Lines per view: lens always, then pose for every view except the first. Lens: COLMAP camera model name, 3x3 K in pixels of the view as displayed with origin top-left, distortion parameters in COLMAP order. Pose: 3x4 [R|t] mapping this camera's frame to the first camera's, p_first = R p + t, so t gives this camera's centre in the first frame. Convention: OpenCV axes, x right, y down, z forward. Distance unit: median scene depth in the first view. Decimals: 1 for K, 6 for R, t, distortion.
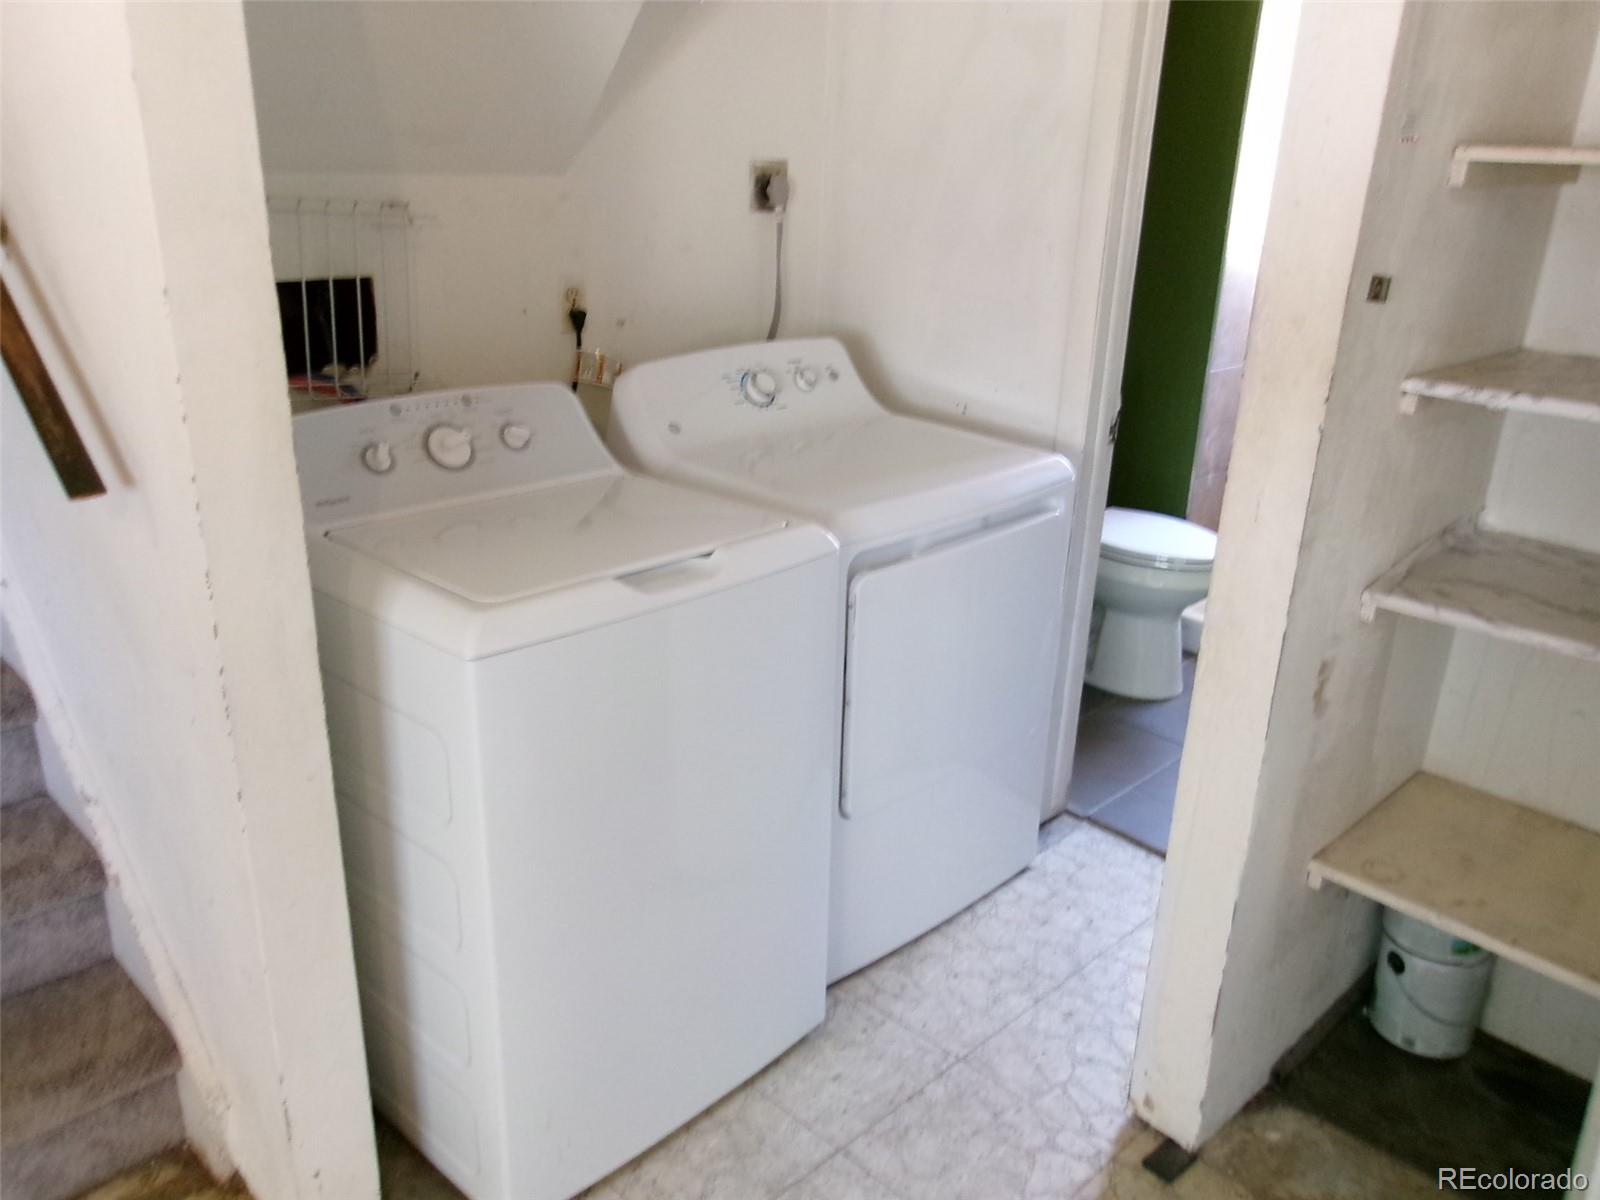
lens RADIAL K [[1256.9, 0, 799.2], [0, 1256.9, 588.0], [0, 0, 1]] dist [-0.026149, 0.042422]
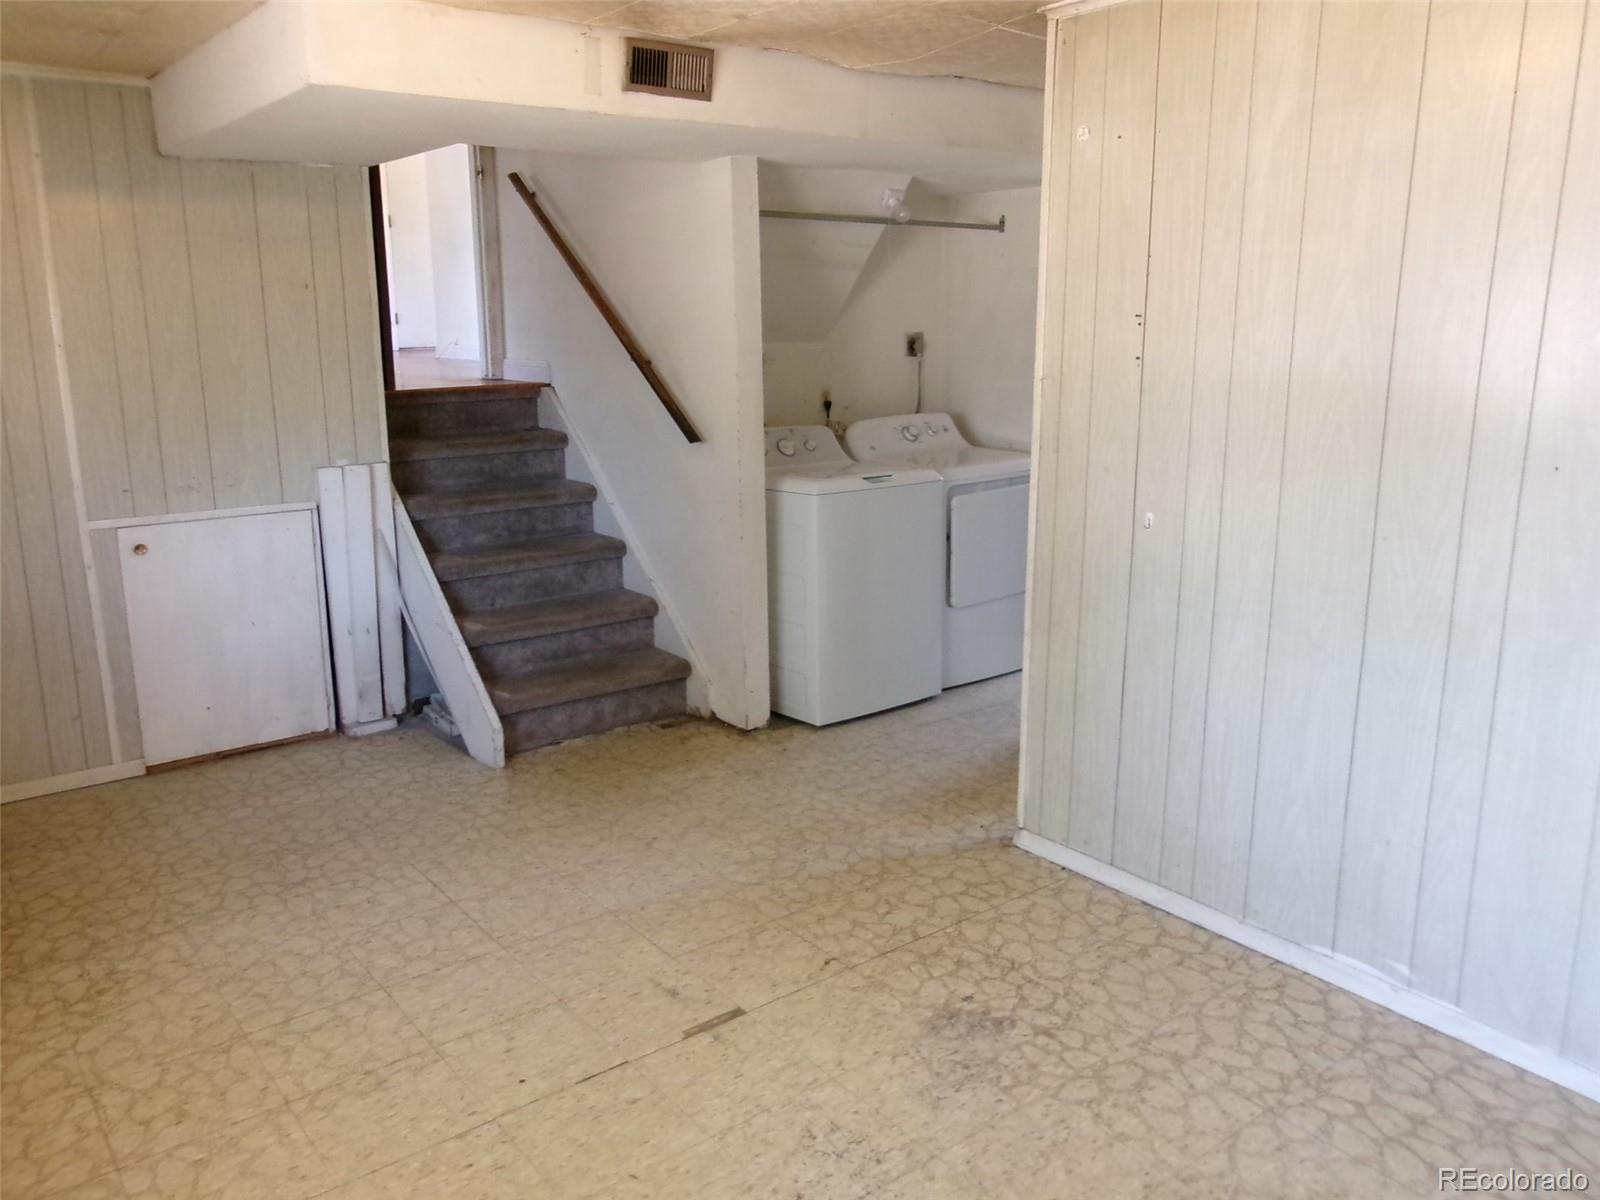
lens RADIAL K [[1256.9, 0, 799.2], [0, 1256.9, 588.0], [0, 0, 1]] dist [-0.026149, 0.042422]
pose [[0.993286, -0.009048, -0.115333, 0.025027], [-0.006121, 0.991430, -0.130494, 0.393647], [0.115525, 0.130324, 0.984718, -1.139093]]
